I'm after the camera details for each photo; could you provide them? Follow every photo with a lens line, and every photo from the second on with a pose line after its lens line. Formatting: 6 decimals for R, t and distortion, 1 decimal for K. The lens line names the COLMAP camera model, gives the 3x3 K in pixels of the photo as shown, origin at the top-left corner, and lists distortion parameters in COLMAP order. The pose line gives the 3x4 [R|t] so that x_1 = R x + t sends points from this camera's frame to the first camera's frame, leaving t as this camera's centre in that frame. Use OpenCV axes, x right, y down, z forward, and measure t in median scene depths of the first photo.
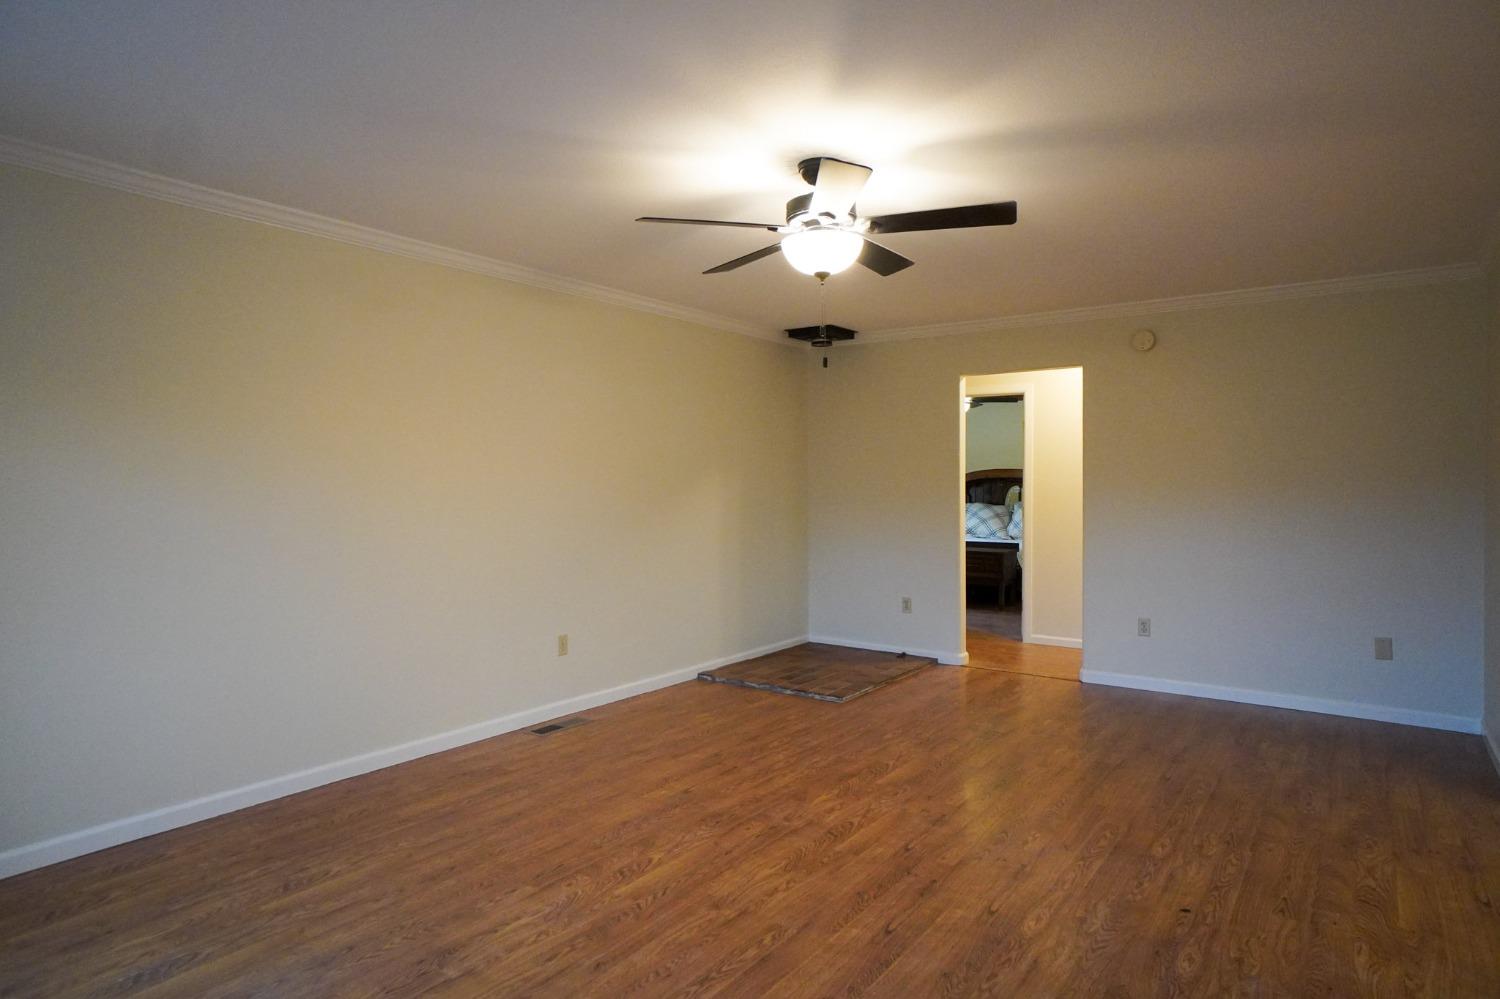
lens RADIAL K [[878.8, 0, 745.8], [0, 878.8, 499.5], [0, 0, 1]] dist [-0.002913, -0.000239]
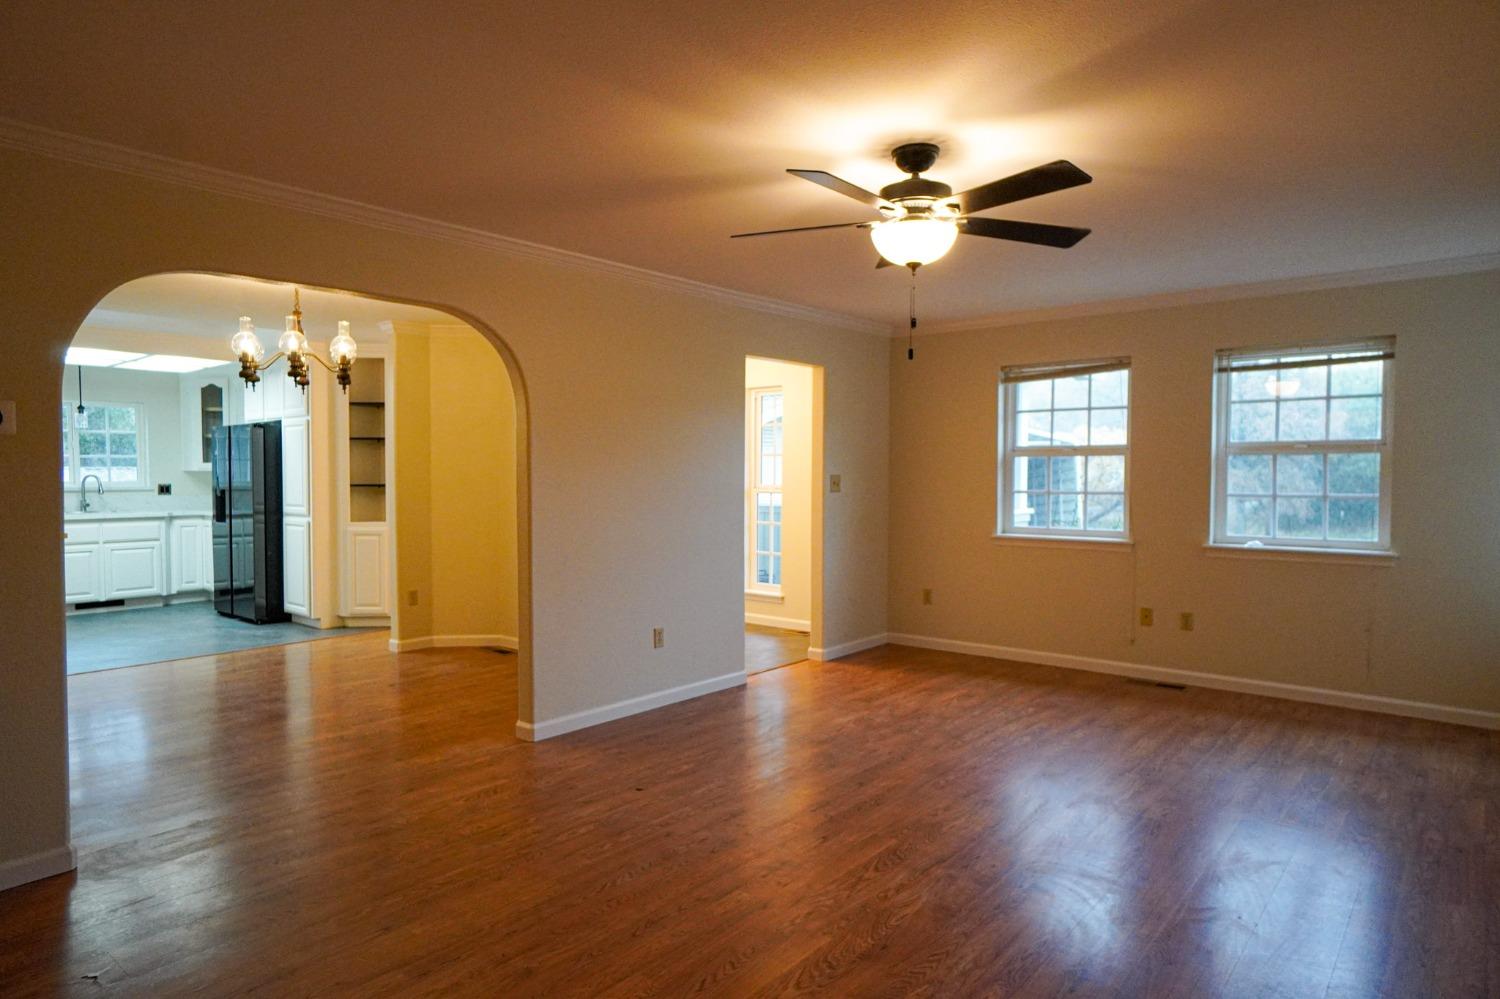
lens RADIAL K [[878.8, 0, 745.8], [0, 878.8, 499.5], [0, 0, 1]] dist [-0.002913, -0.000239]
pose [[-0.997168, -0.005132, 0.075025, 0.190550], [-0.001496, 0.998826, 0.048428, -0.043970], [-0.075185, 0.048179, -0.996005, 1.911012]]
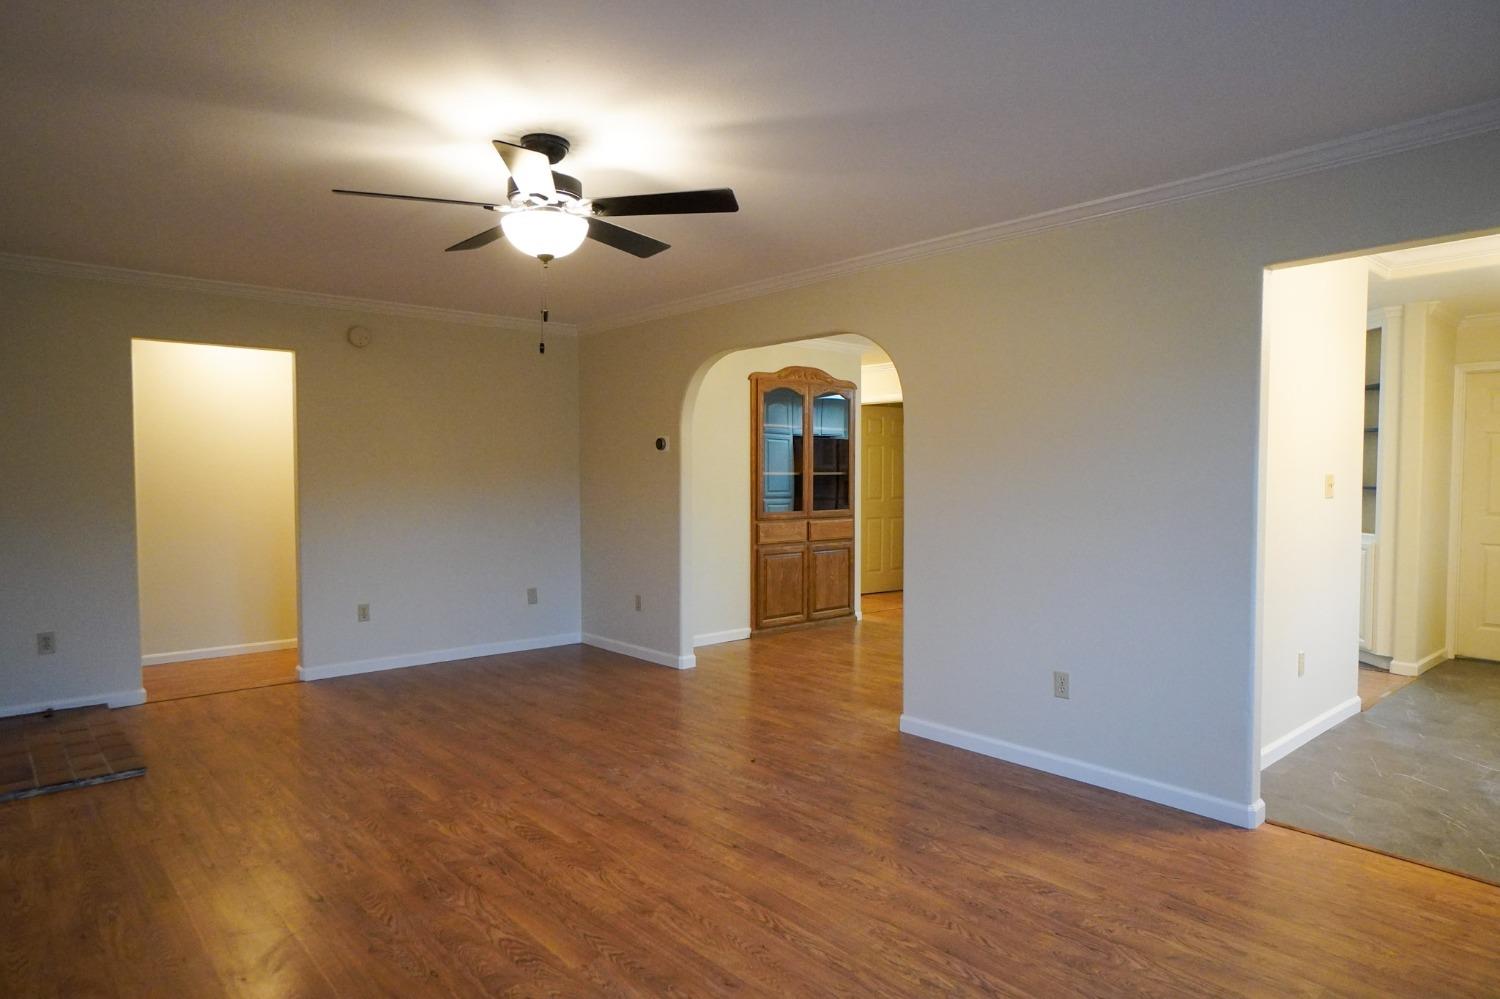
lens RADIAL K [[878.8, 0, 745.8], [0, 878.8, 499.5], [0, 0, 1]] dist [-0.002913, -0.000239]
pose [[0.215584, -0.027248, 0.976105, -0.779473], [0.014869, 0.999586, 0.024620, -0.012421], [-0.976372, 0.009207, 0.215900, 0.558411]]
